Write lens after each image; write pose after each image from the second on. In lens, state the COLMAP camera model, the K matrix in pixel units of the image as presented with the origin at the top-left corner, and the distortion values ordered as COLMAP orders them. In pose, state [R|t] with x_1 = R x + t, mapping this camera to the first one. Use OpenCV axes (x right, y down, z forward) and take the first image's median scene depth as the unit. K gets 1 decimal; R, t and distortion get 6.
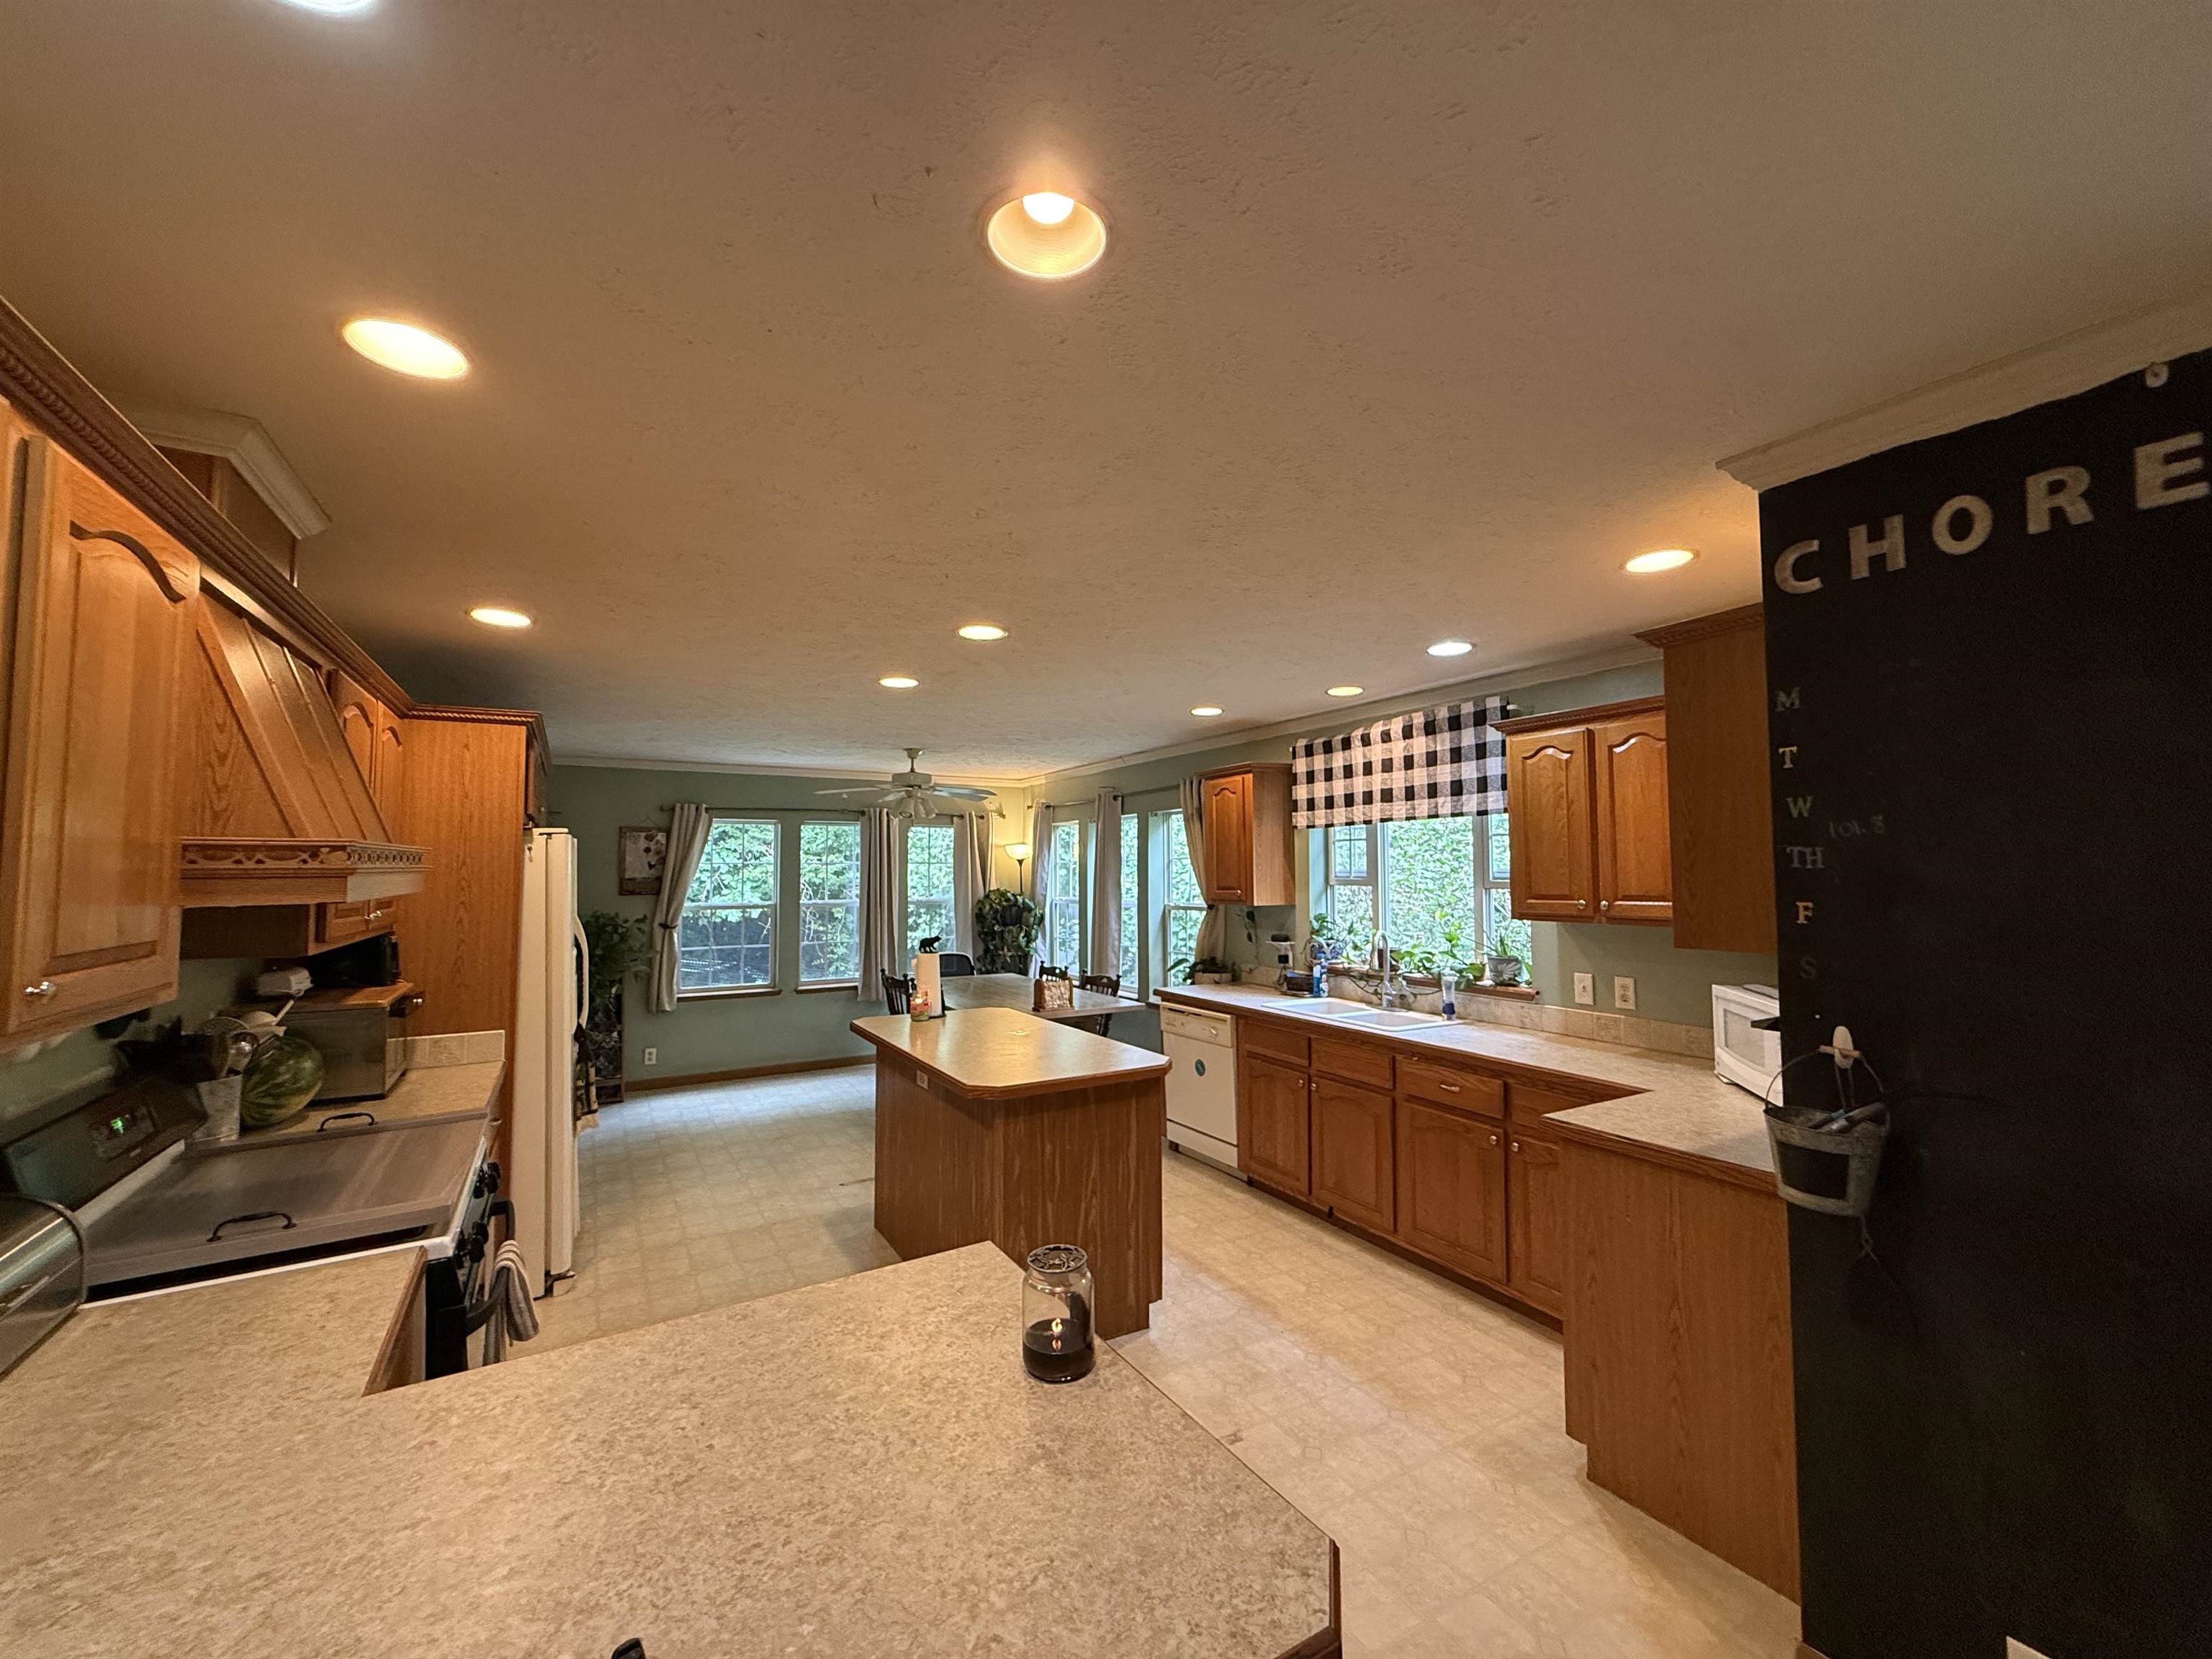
lens RADIAL K [[887.0, 0, 1099.4], [0, 887.0, 827.3], [0, 0, 1]] dist [-0.001865, 0.000388]
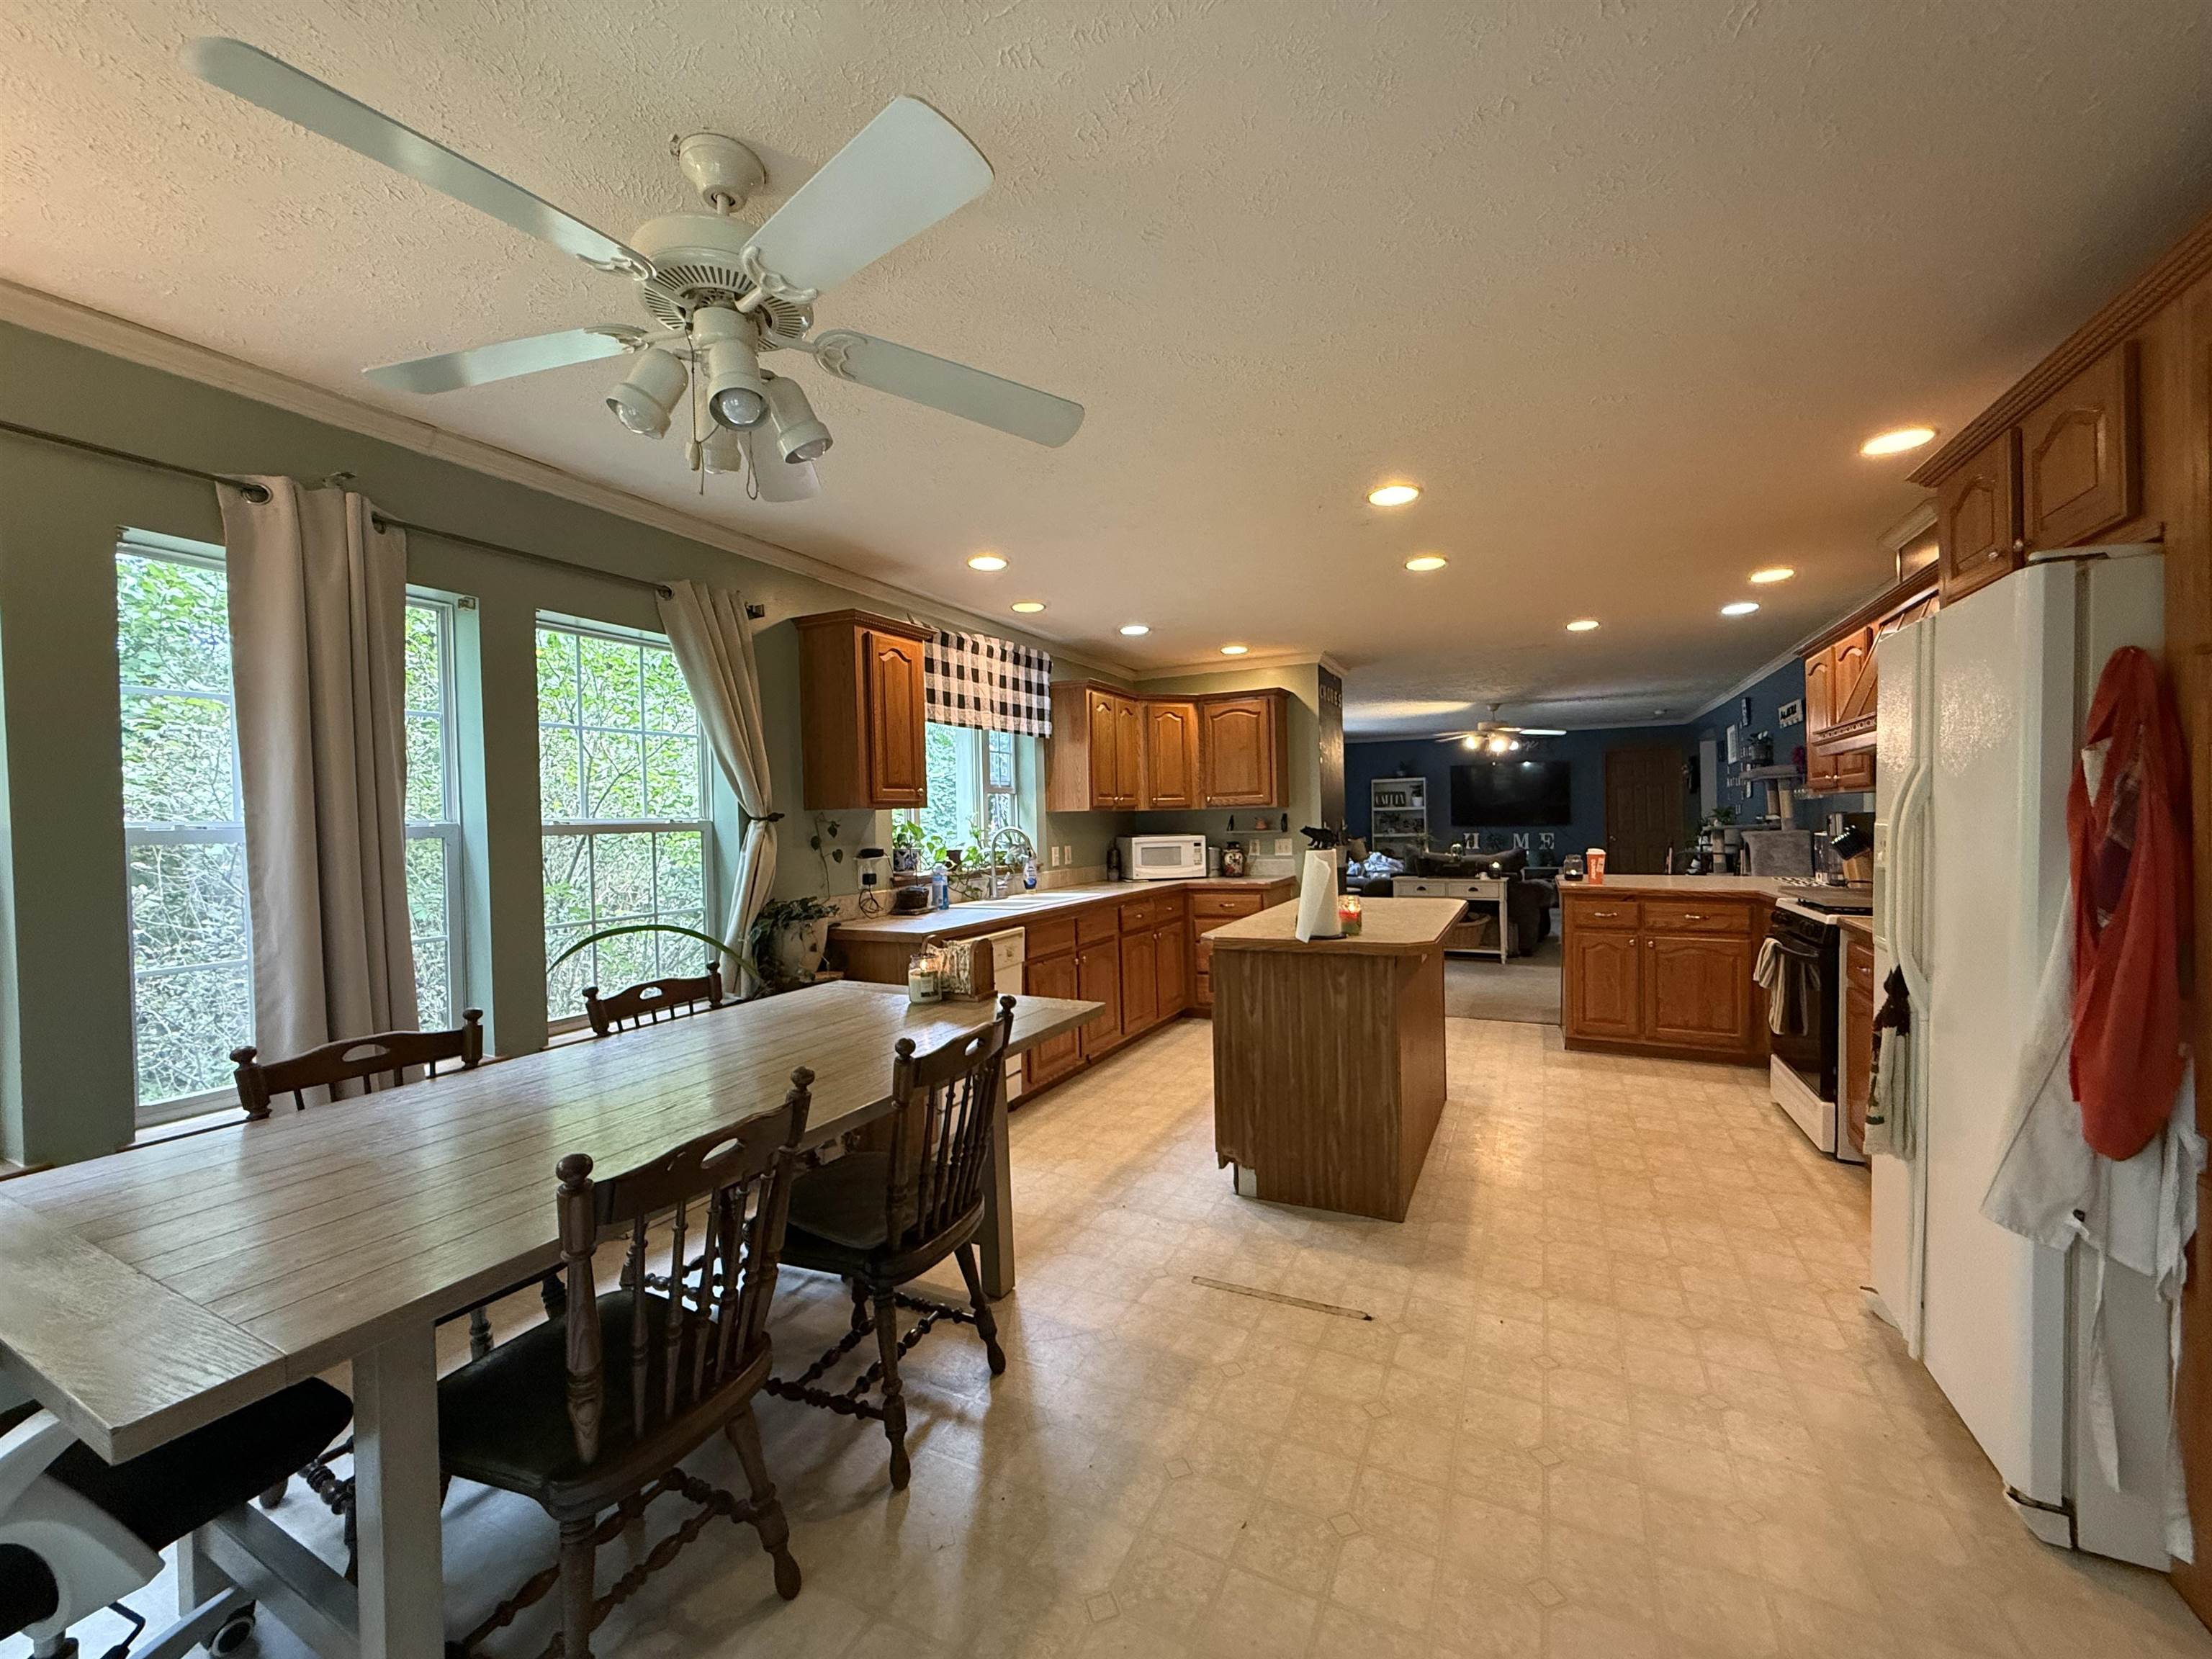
lens RADIAL K [[887.0, 0, 1099.4], [0, 887.0, 827.3], [0, 0, 1]] dist [-0.001865, 0.000388]
pose [[-0.545816, 0.003834, 0.837896, -0.703342], [-0.024371, 0.999494, -0.020449, 0.140448], [-0.837551, -0.031581, -0.545446, 1.559547]]
